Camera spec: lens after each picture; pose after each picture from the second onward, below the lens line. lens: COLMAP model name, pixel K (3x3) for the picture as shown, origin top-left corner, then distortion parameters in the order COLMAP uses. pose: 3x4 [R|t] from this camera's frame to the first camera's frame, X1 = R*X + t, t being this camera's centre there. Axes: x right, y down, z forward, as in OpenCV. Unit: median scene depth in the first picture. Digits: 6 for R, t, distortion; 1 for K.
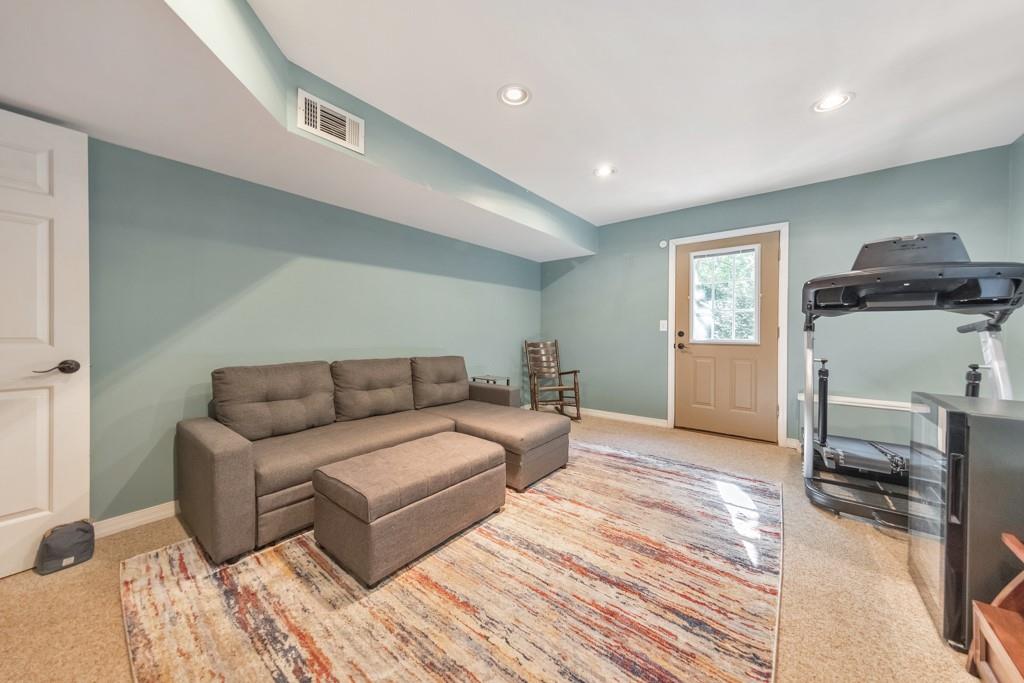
lens RADIAL K [[355.0, 0, 512.6], [0, 355.0, 335.0], [0, 0, 1]] dist [0.006228, -0.000530]
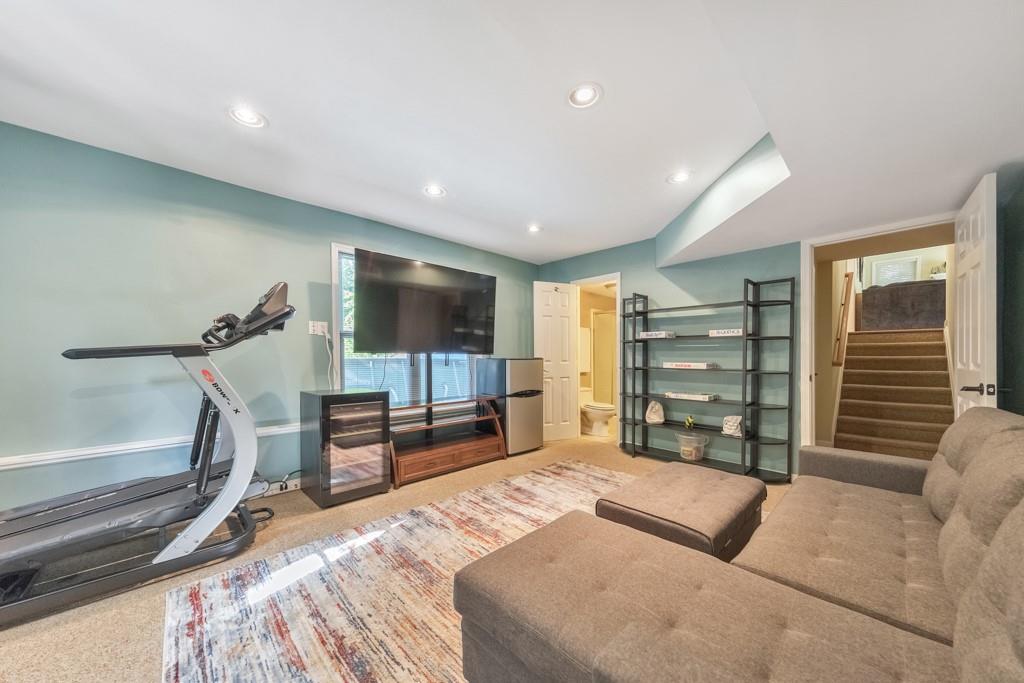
lens RADIAL K [[355.0, 0, 515.9], [0, 355.0, 358.1], [0, 0, 1]] dist [0.006228, -0.000530]
pose [[-0.992398, -0.000529, 0.123066, 0.056217], [0.000724, 0.999948, 0.010130, -0.012679], [-0.123065, 0.010142, -0.992347, 1.673722]]
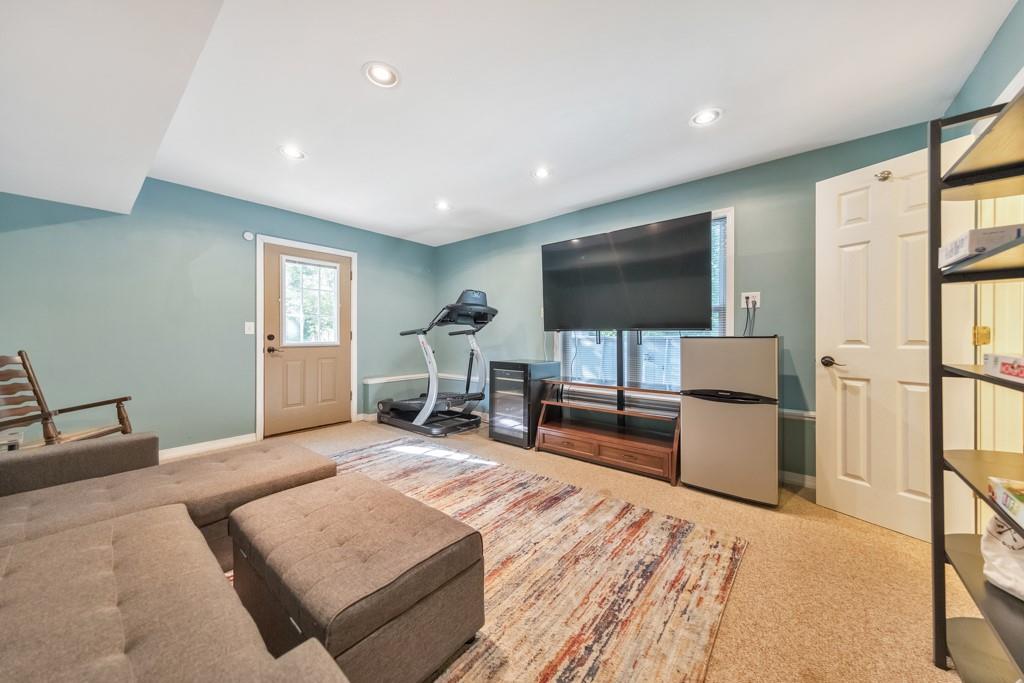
lens RADIAL K [[355.0, 0, 512.0], [0, 355.0, 338.1], [0, 0, 1]] dist [0.006228, -0.000530]
pose [[0.012879, -0.009008, 0.999876, -0.784748], [0.010741, 0.999903, 0.008870, -0.004041], [-0.999859, 0.010625, 0.012974, 0.567680]]
